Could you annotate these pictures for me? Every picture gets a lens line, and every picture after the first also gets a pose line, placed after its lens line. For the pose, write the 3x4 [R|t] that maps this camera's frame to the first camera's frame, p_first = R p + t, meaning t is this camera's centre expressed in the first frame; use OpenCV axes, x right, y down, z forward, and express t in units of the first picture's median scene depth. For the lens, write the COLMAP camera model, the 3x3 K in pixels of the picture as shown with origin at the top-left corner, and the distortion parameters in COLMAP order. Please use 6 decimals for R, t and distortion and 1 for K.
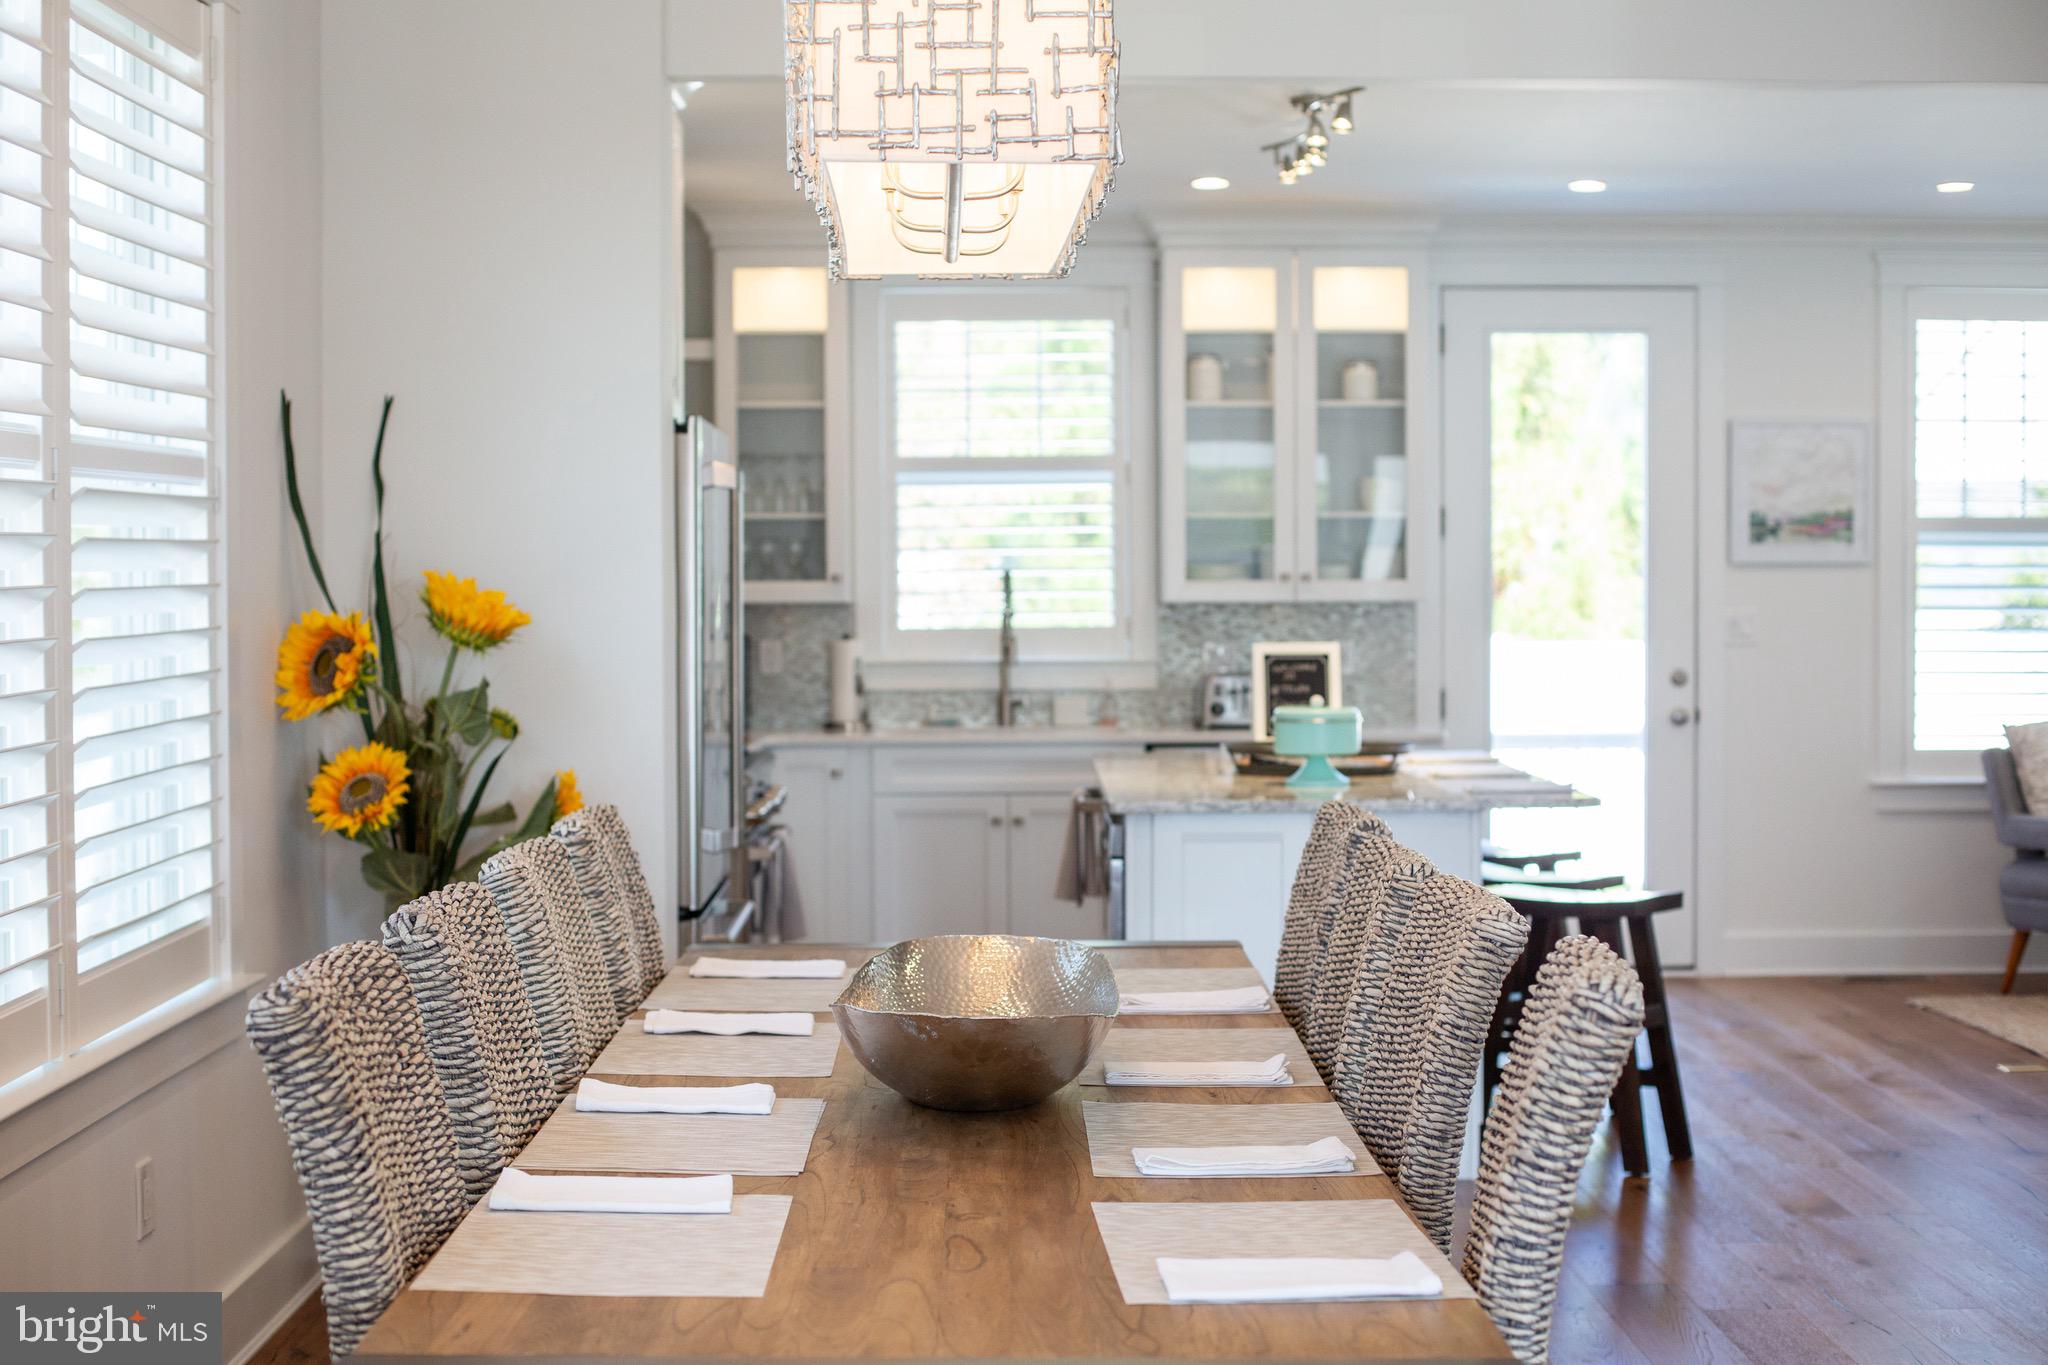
lens RADIAL K [[2912.0, 0, 1024.0], [0, 2912.0, 682.5], [0, 0, 1]] dist [-0.123369, 0.026779]
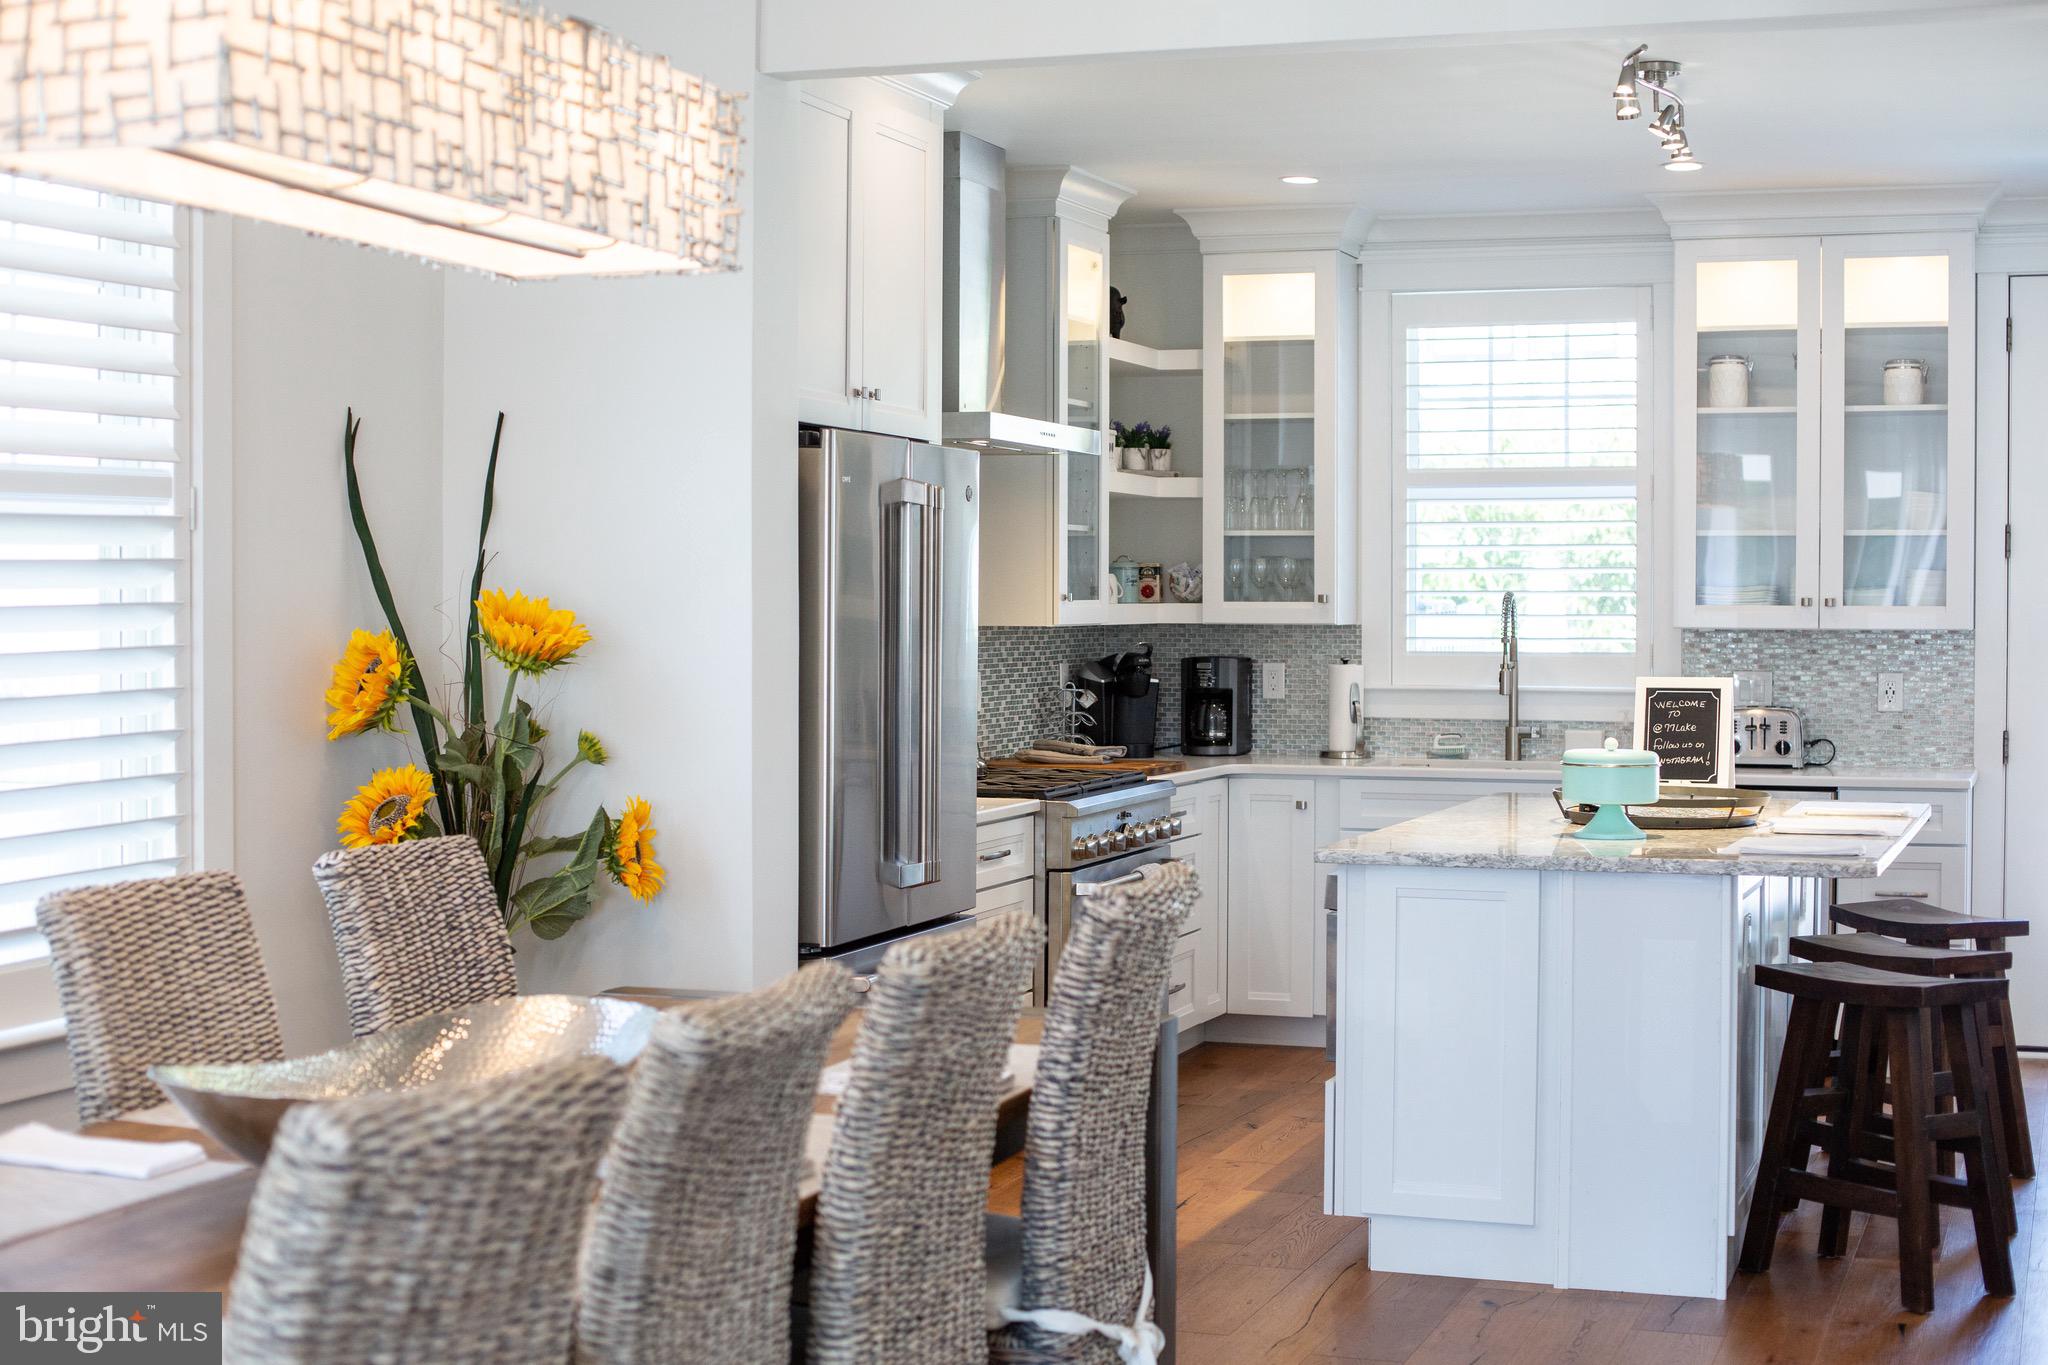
lens RADIAL K [[2912.0, 0, 1024.0], [0, 2912.0, 682.5], [0, 0, 1]] dist [-0.123369, 0.026779]
pose [[0.939451, 0.016932, -0.342264, 0.168671], [-0.018775, 0.999822, -0.002074, -0.004866], [0.342168, 0.008375, 0.939601, 0.077910]]
